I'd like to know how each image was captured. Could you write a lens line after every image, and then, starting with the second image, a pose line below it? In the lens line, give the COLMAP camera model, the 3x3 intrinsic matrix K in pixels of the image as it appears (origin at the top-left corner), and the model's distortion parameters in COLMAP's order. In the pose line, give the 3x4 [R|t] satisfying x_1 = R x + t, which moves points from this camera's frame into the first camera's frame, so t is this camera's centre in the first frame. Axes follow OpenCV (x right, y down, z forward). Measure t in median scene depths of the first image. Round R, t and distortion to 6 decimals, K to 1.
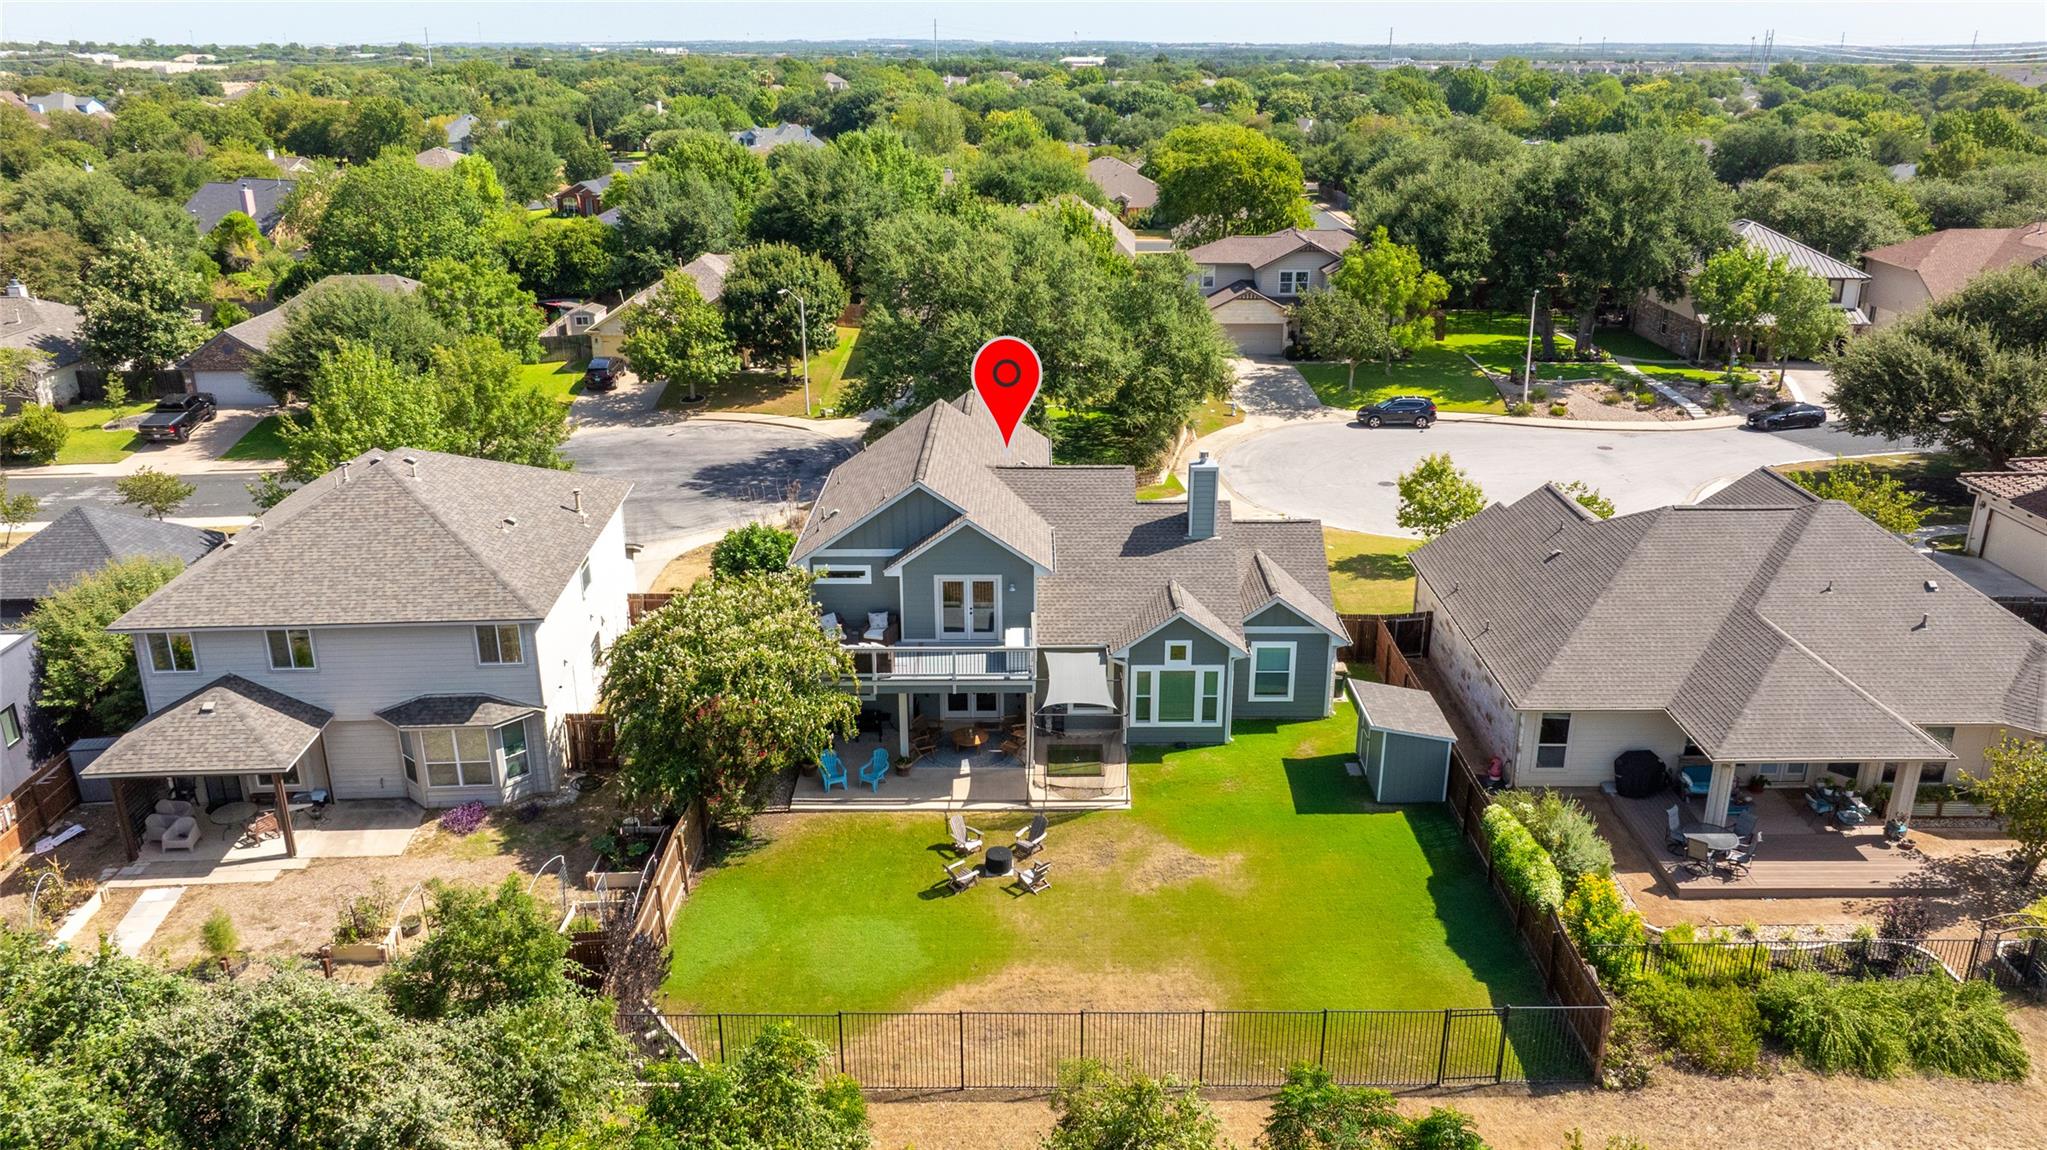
lens RADIAL K [[1451.9, 0, 1036.8], [0, 1451.9, 574.4], [0, 0, 1]] dist [-0.027311, -0.004192]
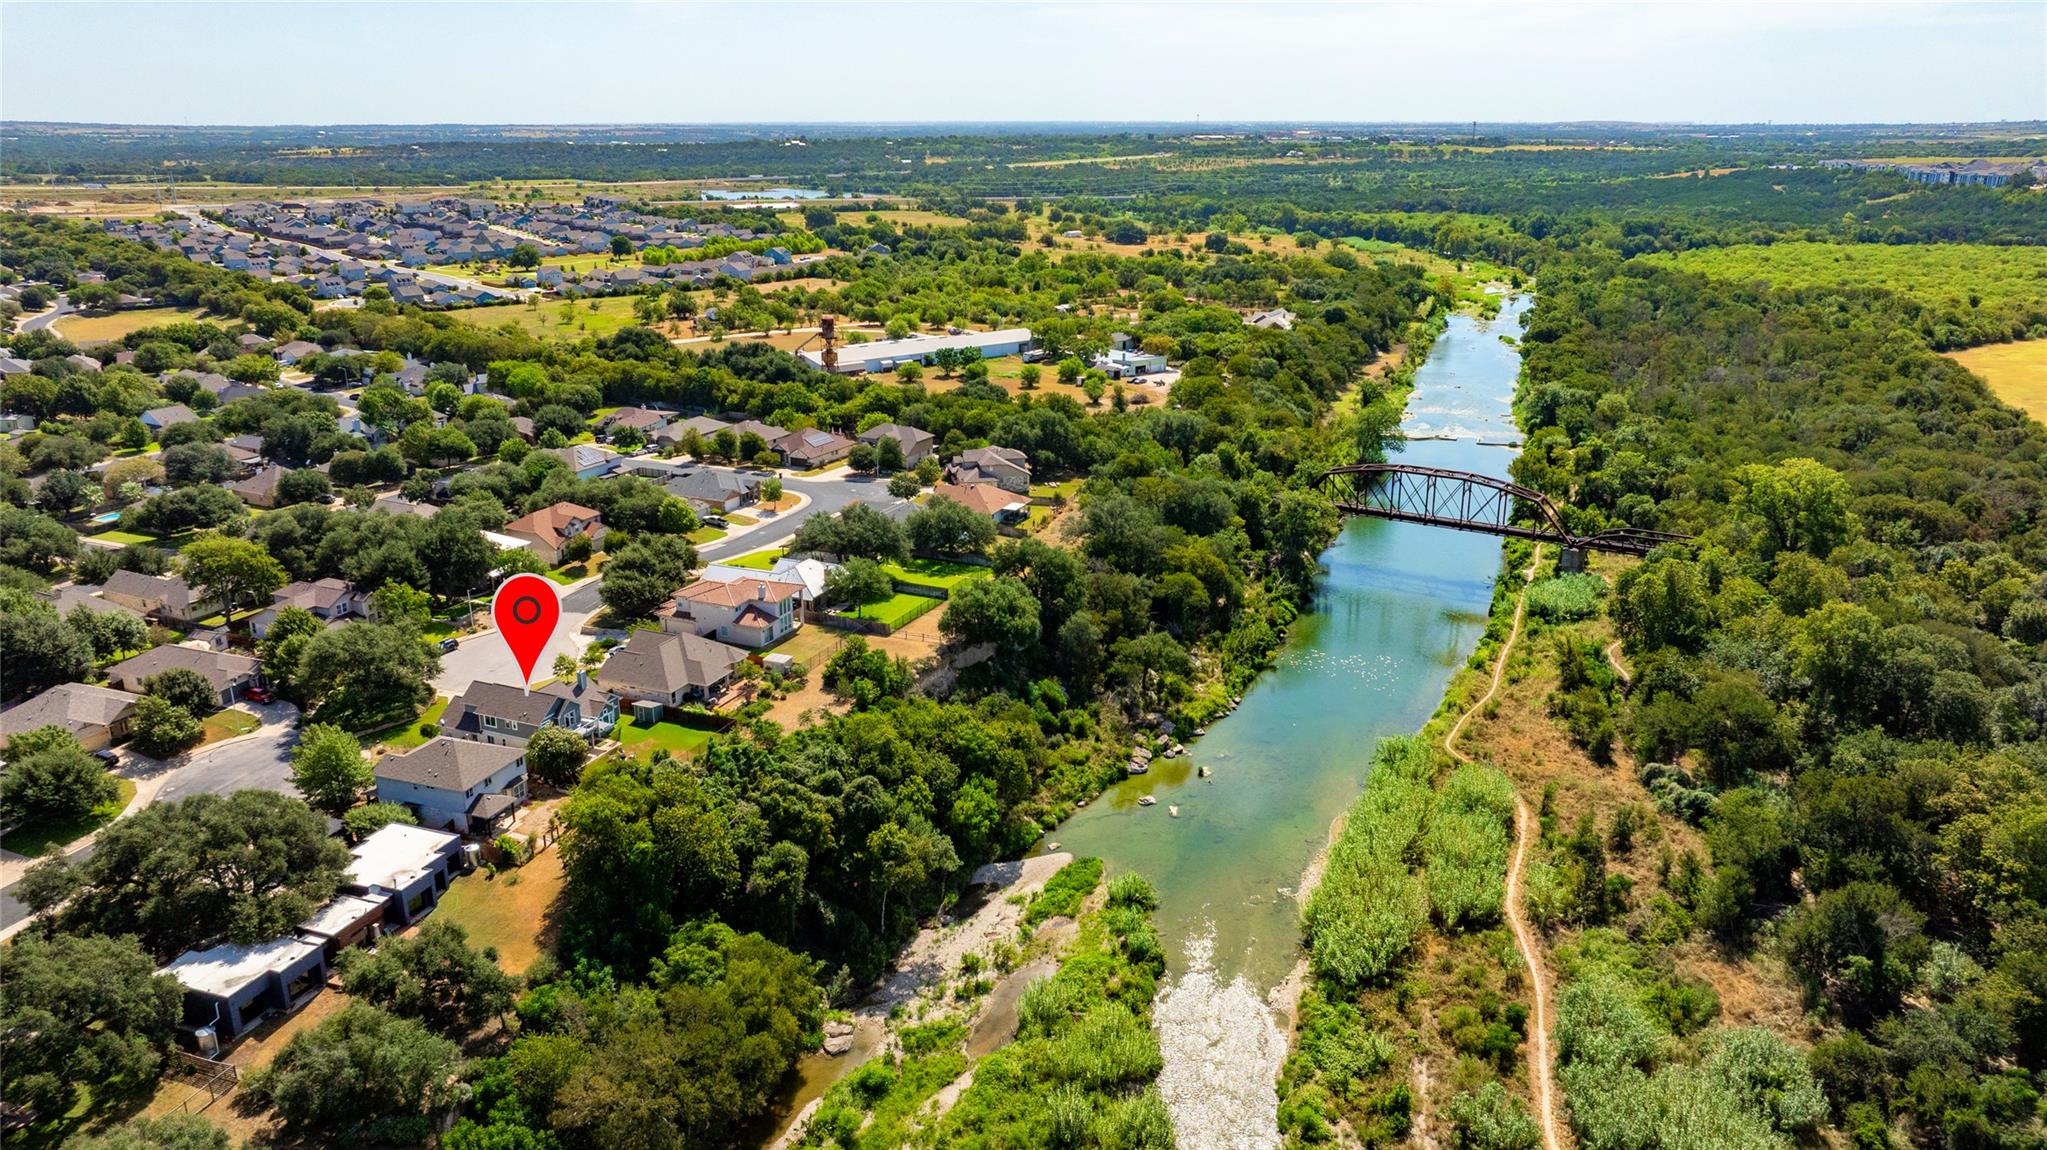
lens RADIAL K [[1451.9, 0, 1036.8], [0, 1451.9, 574.4], [0, 0, 1]] dist [-0.027311, -0.004192]
pose [[0.387857, -0.276391, 0.879304, -3.114002], [0.311255, 0.937217, 0.157301, -0.614290], [-0.867575, 0.212678, 0.449535, -2.182418]]
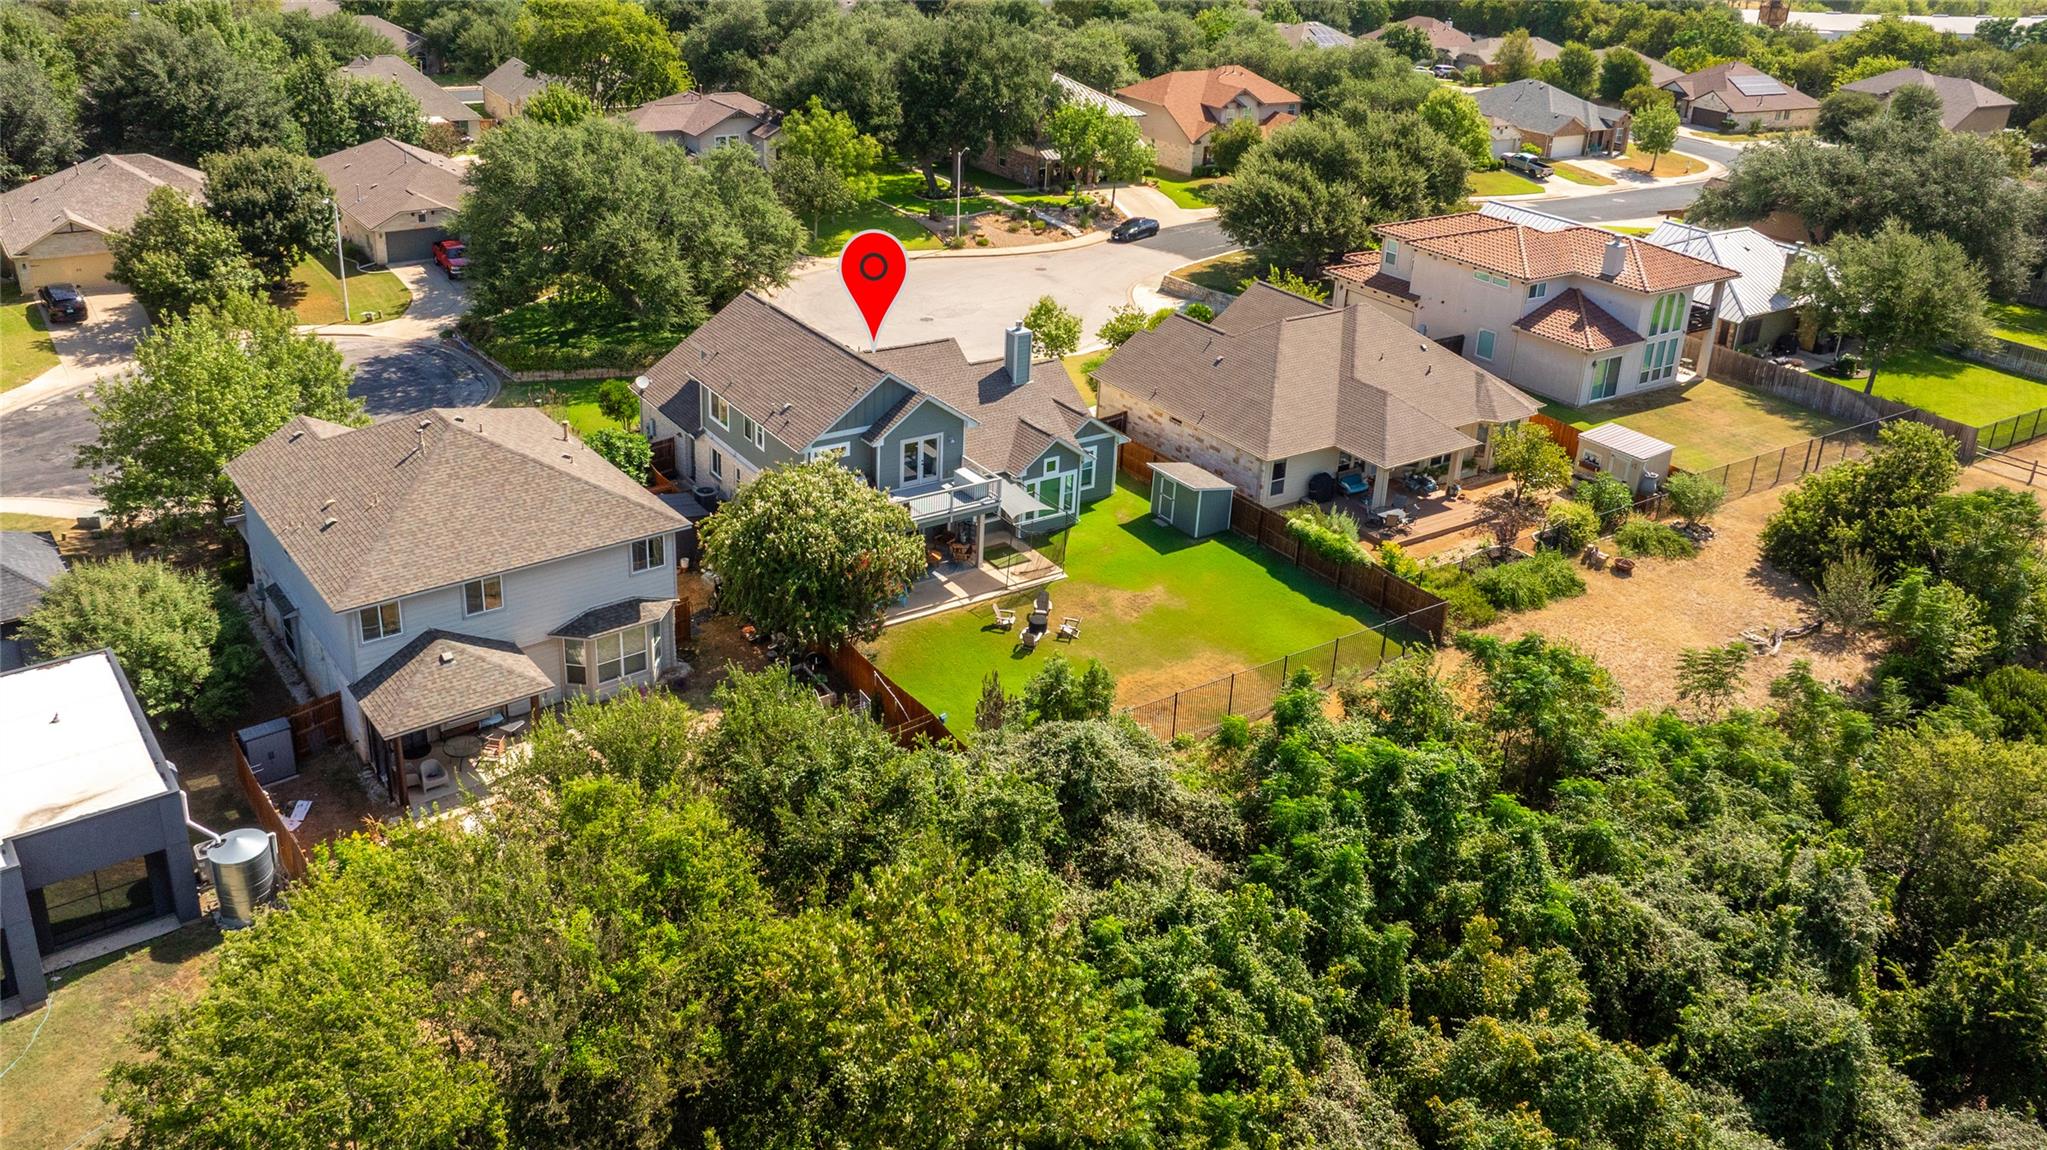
lens RADIAL K [[1544.8, 0, 1002.2], [0, 1544.8, 446.7], [0, 0, 1]] dist [-0.030064, -0.002339]
pose [[0.824448, -0.168692, 0.540211, -0.748259], [0.146298, 0.985624, 0.084506, -0.098458], [-0.546701, 0.009361, 0.837276, -0.237310]]
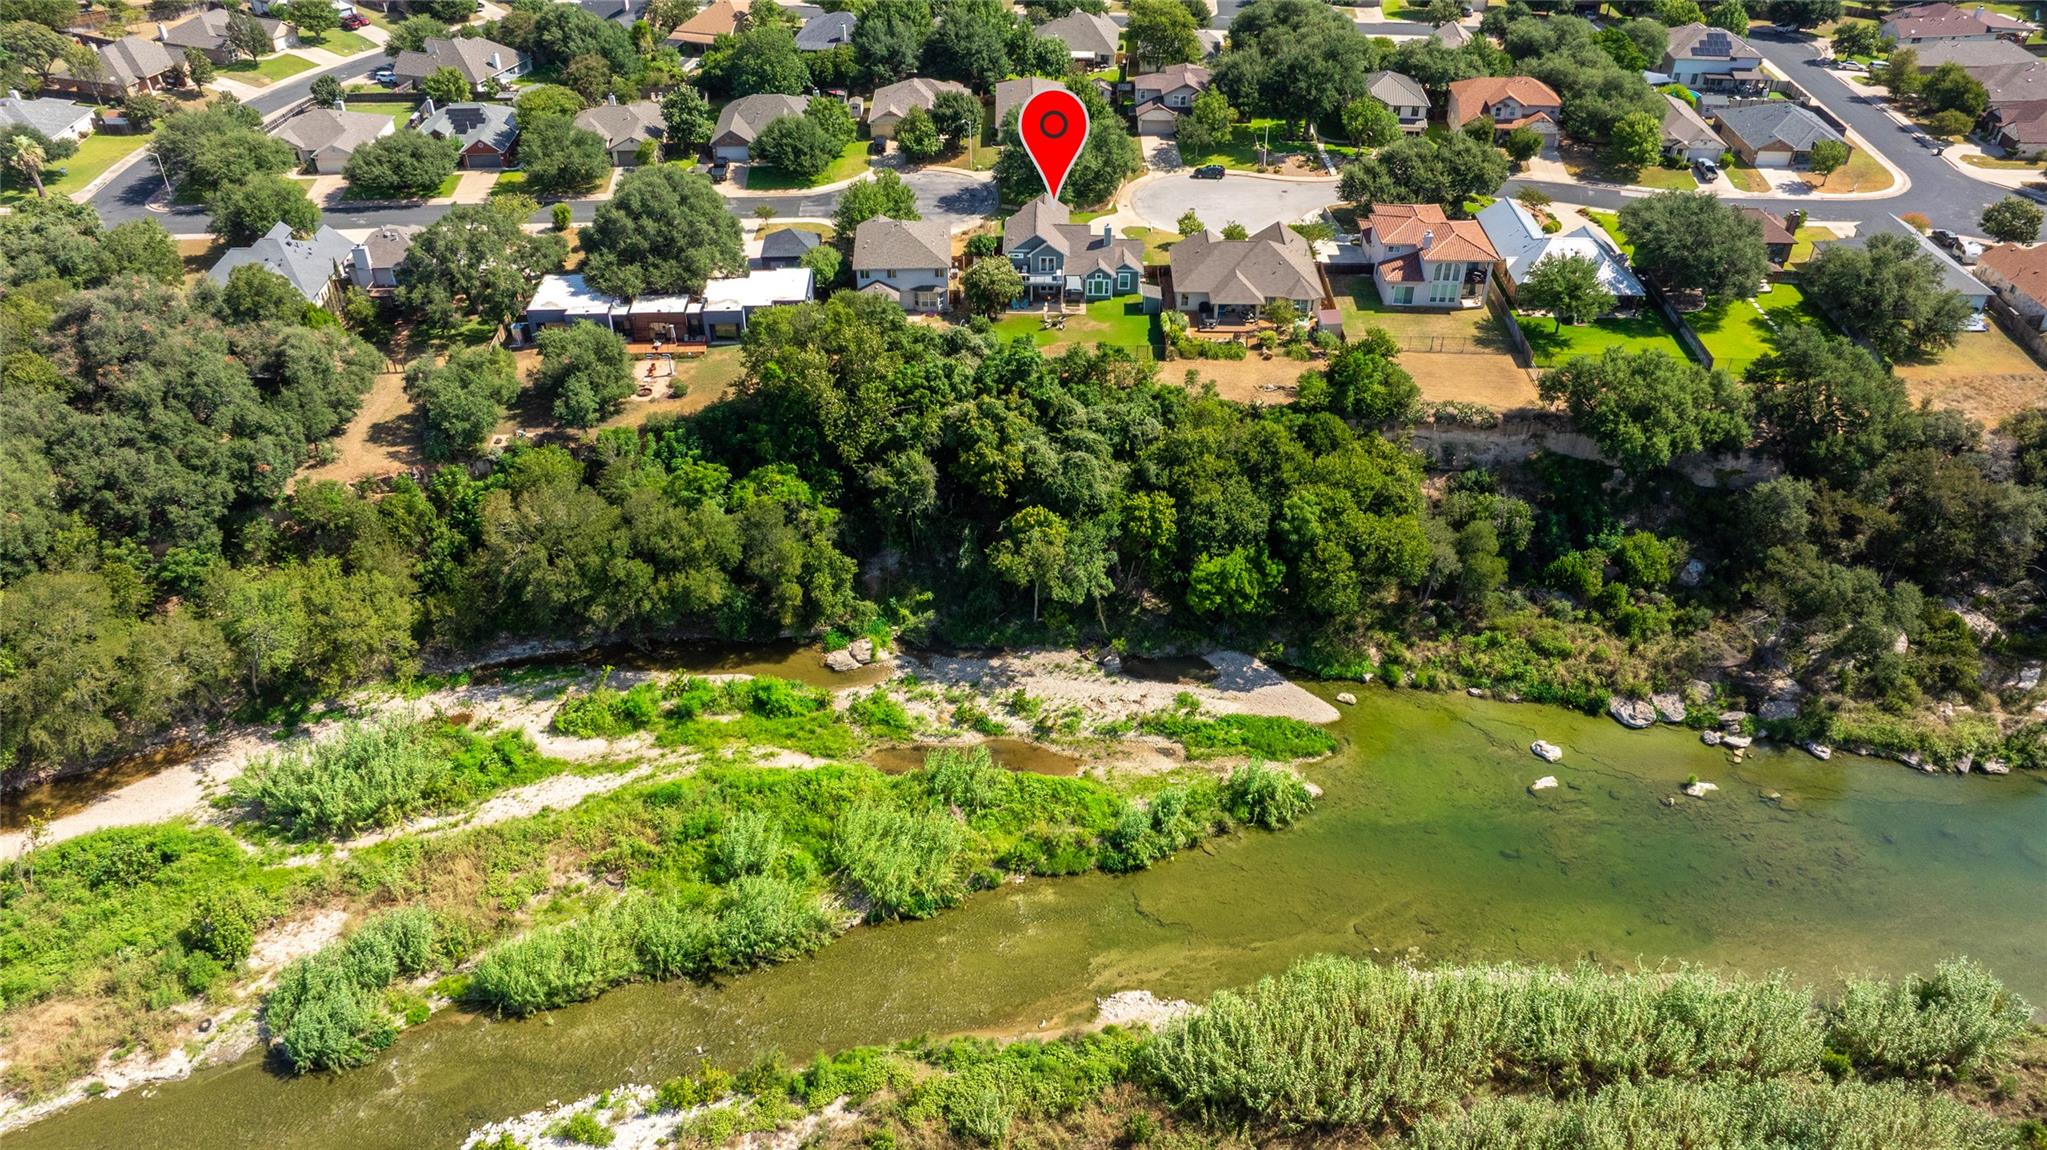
lens RADIAL K [[1451.9, 0, 1036.8], [0, 1451.9, 574.4], [0, 0, 1]] dist [-0.027311, -0.004192]
pose [[0.999830, 0.014939, -0.010826, -0.019783], [-0.011321, 0.960133, 0.279315, -0.275858], [0.014567, -0.279145, 0.960139, -3.120572]]
